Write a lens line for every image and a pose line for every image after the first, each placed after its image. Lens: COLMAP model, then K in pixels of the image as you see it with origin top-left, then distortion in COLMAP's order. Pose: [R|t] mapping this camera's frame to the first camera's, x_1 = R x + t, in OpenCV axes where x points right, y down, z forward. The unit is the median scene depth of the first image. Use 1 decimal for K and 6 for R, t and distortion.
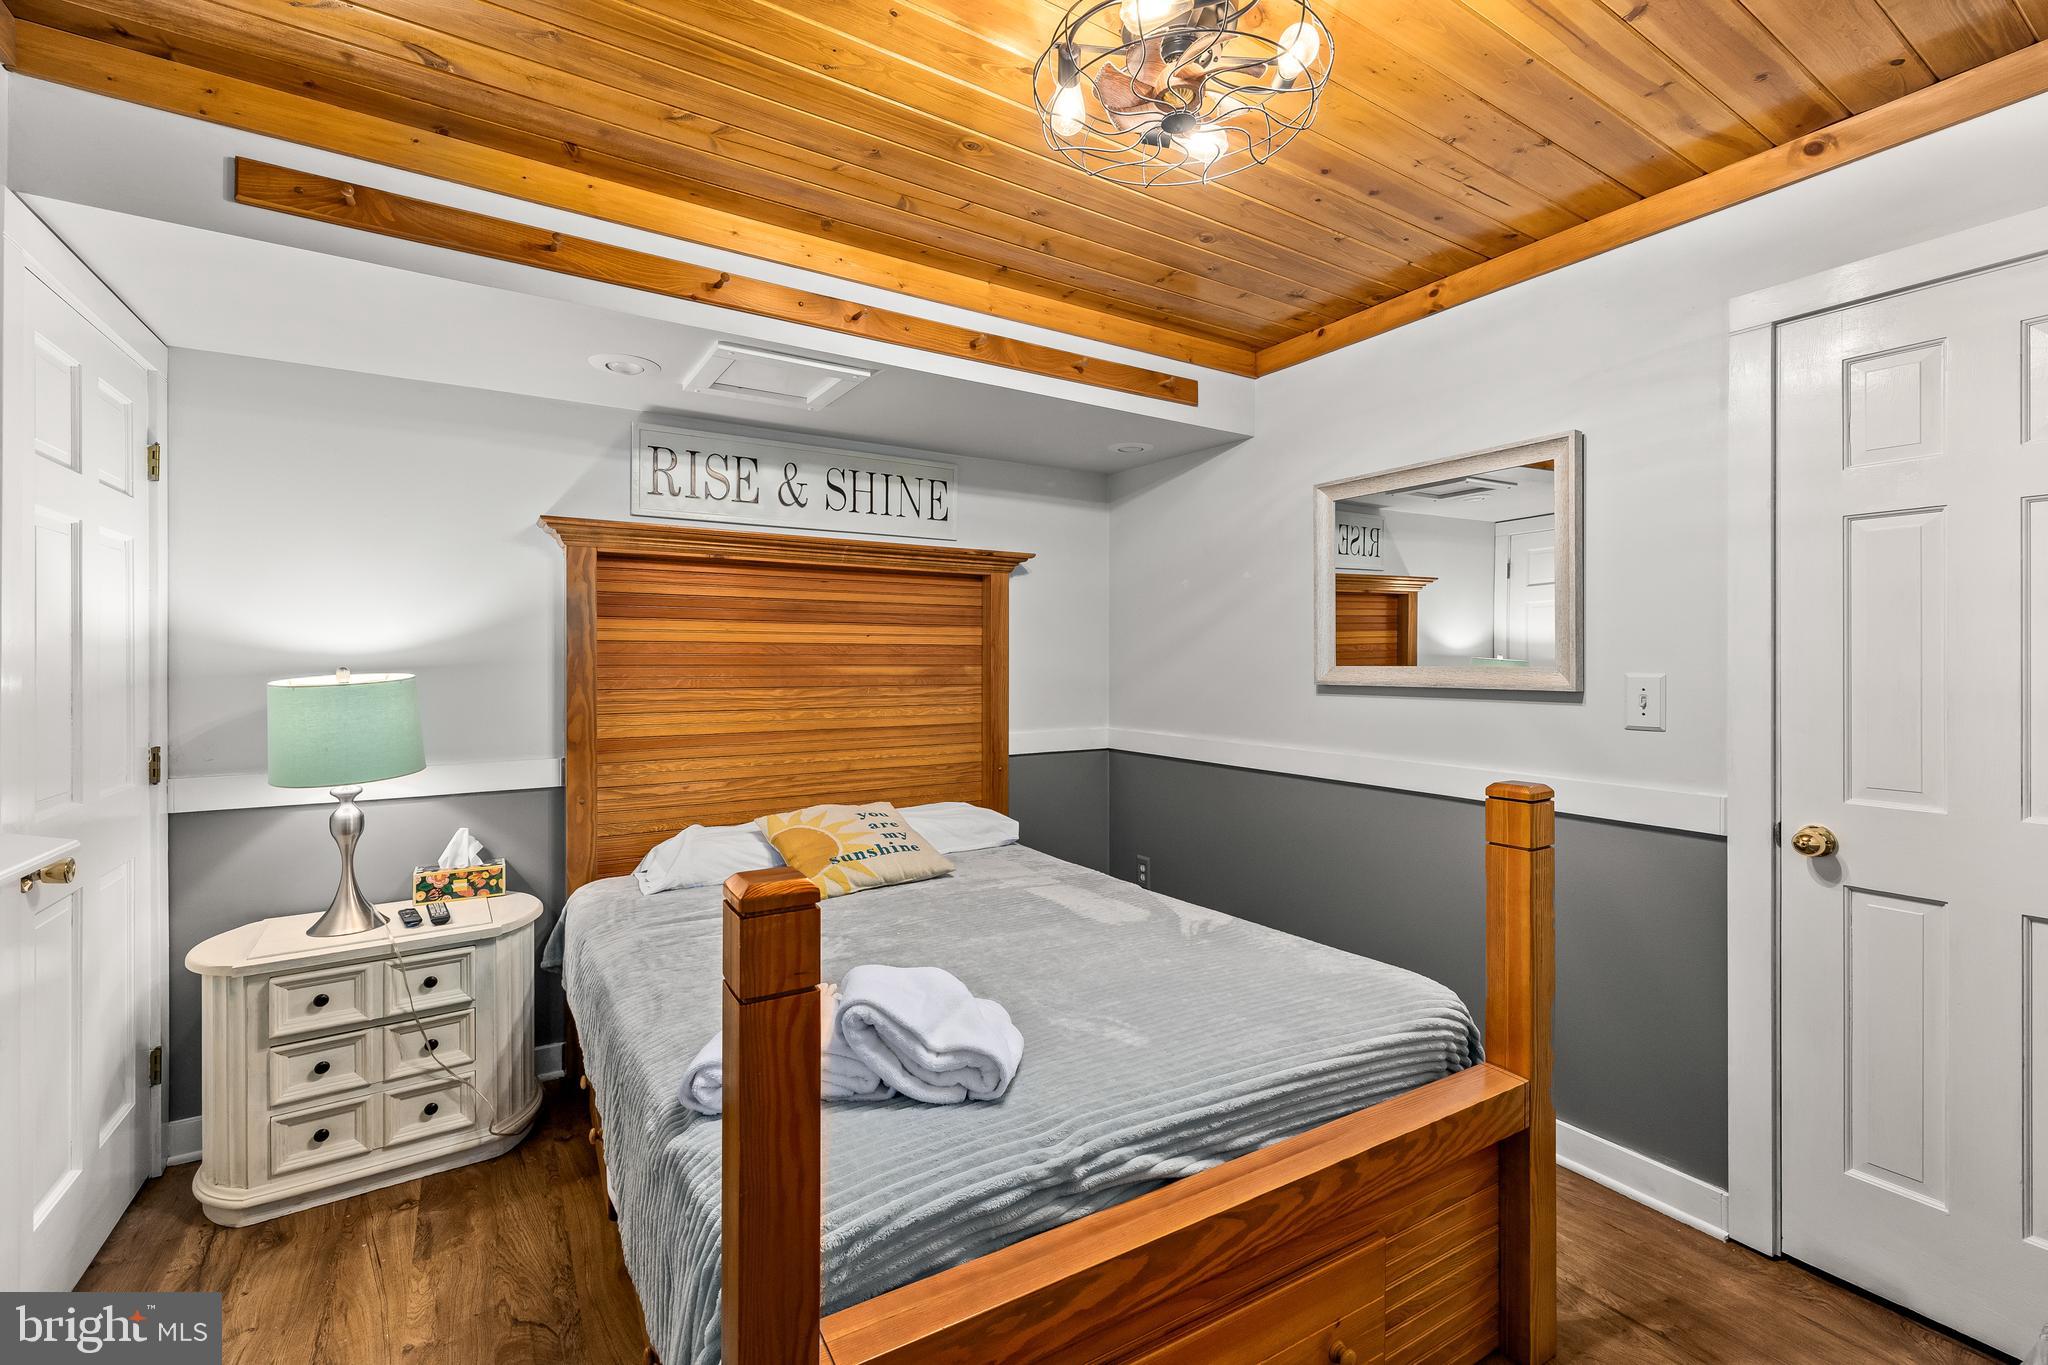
lens RADIAL K [[869.2, 0, 997.1], [0, 869.2, 645.9], [0, 0, 1]] dist [-0.002115, 0.000009]
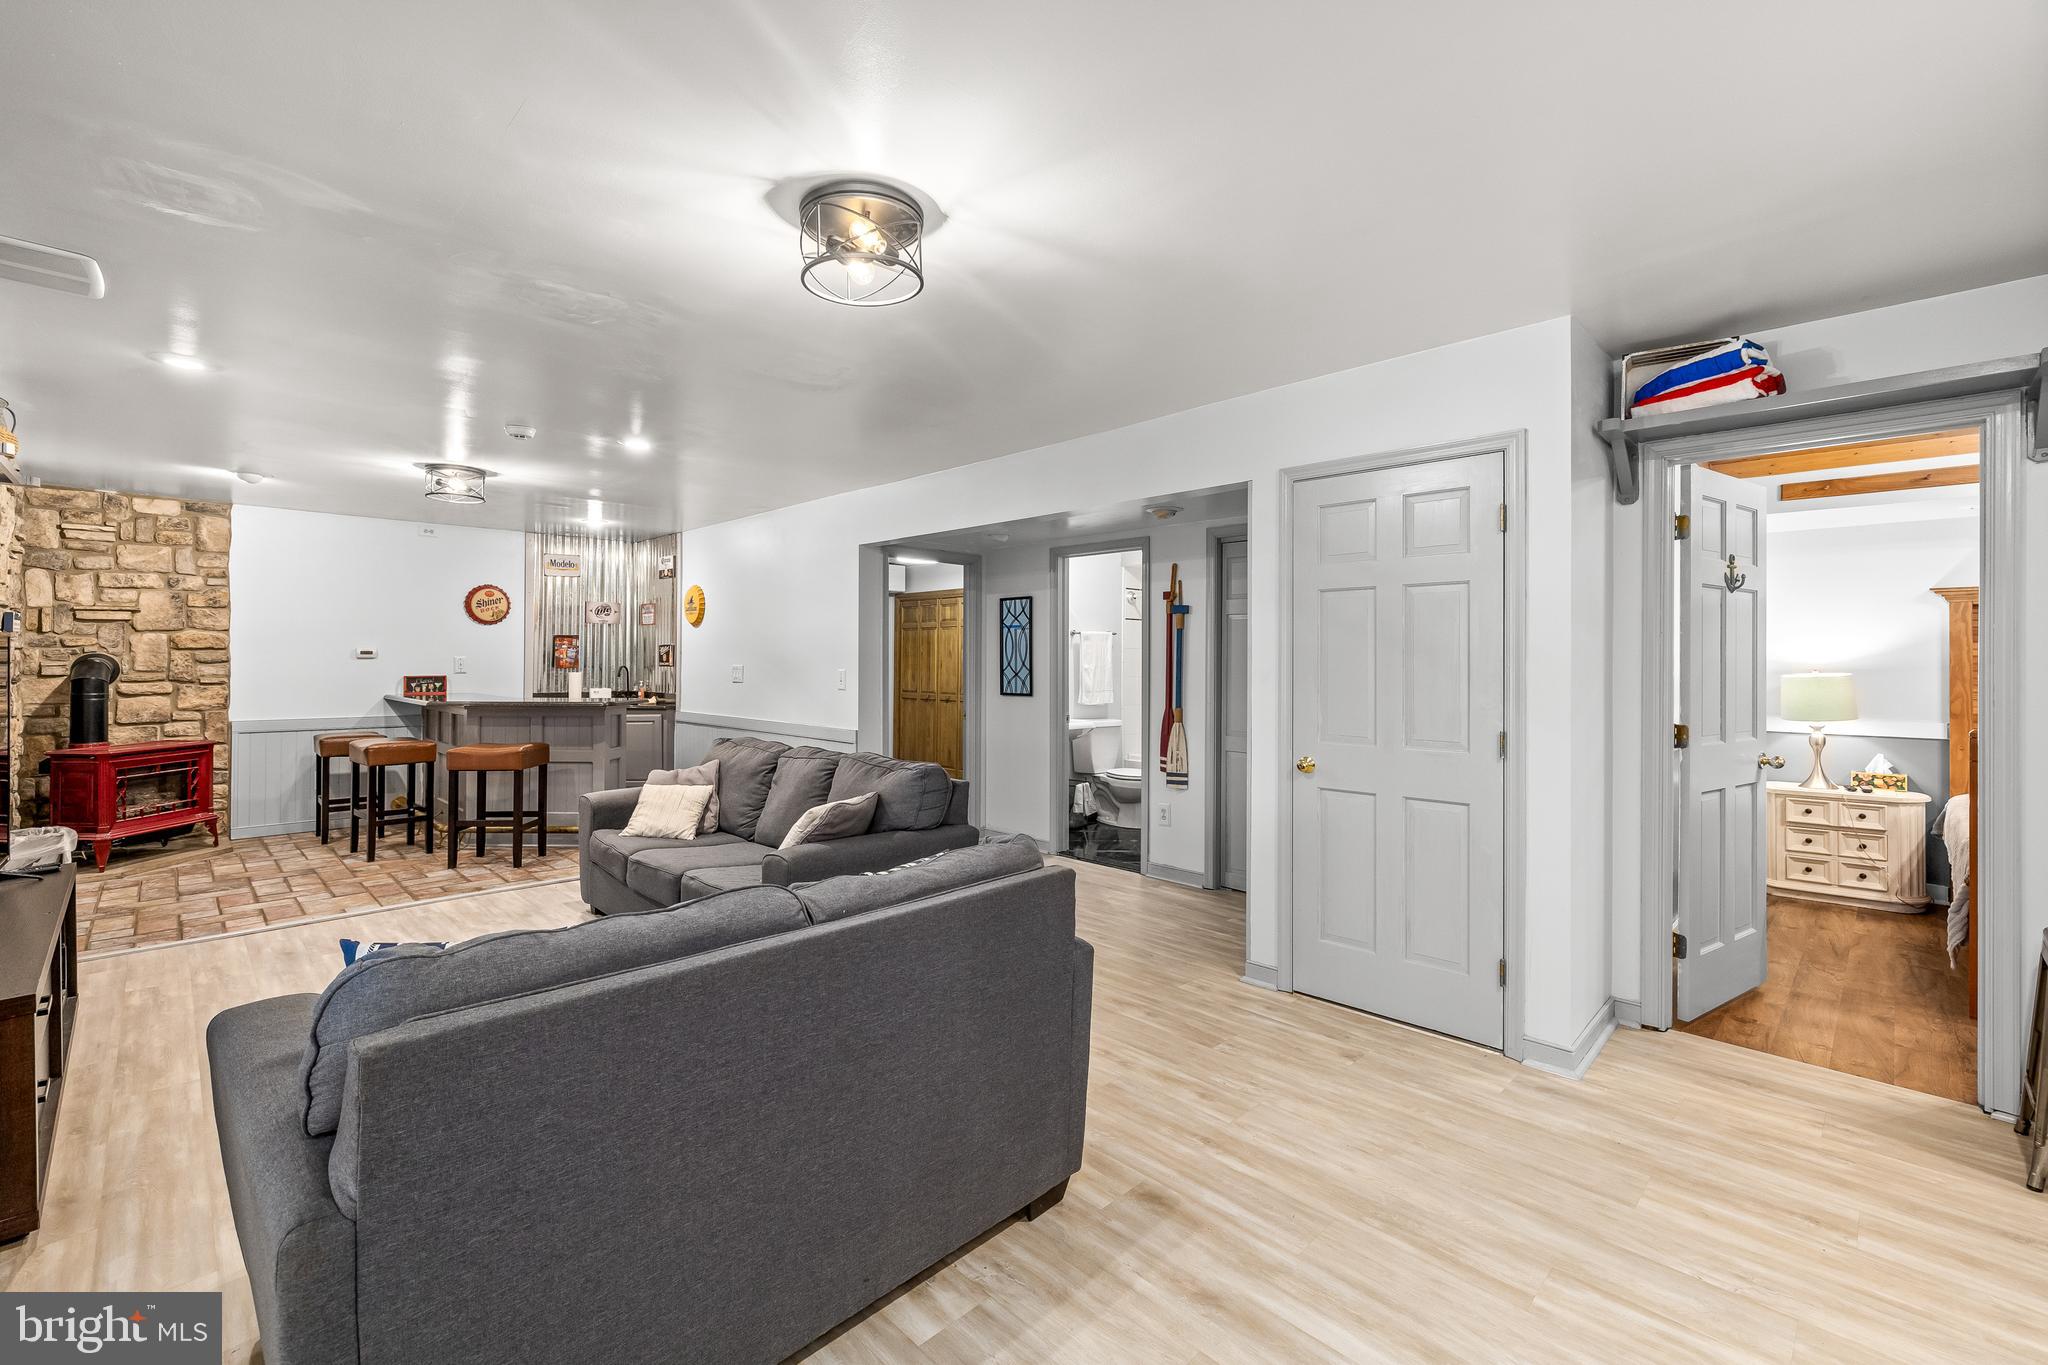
lens RADIAL K [[869.2, 0, 1026.3], [0, 869.2, 664.1], [0, 0, 1]] dist [-0.002115, 0.000009]
pose [[0.240726, -0.000032, -0.970593, 0.887800], [0.006015, 0.999981, 0.001459, -0.004641], [0.970574, -0.006190, 0.240722, -1.449371]]
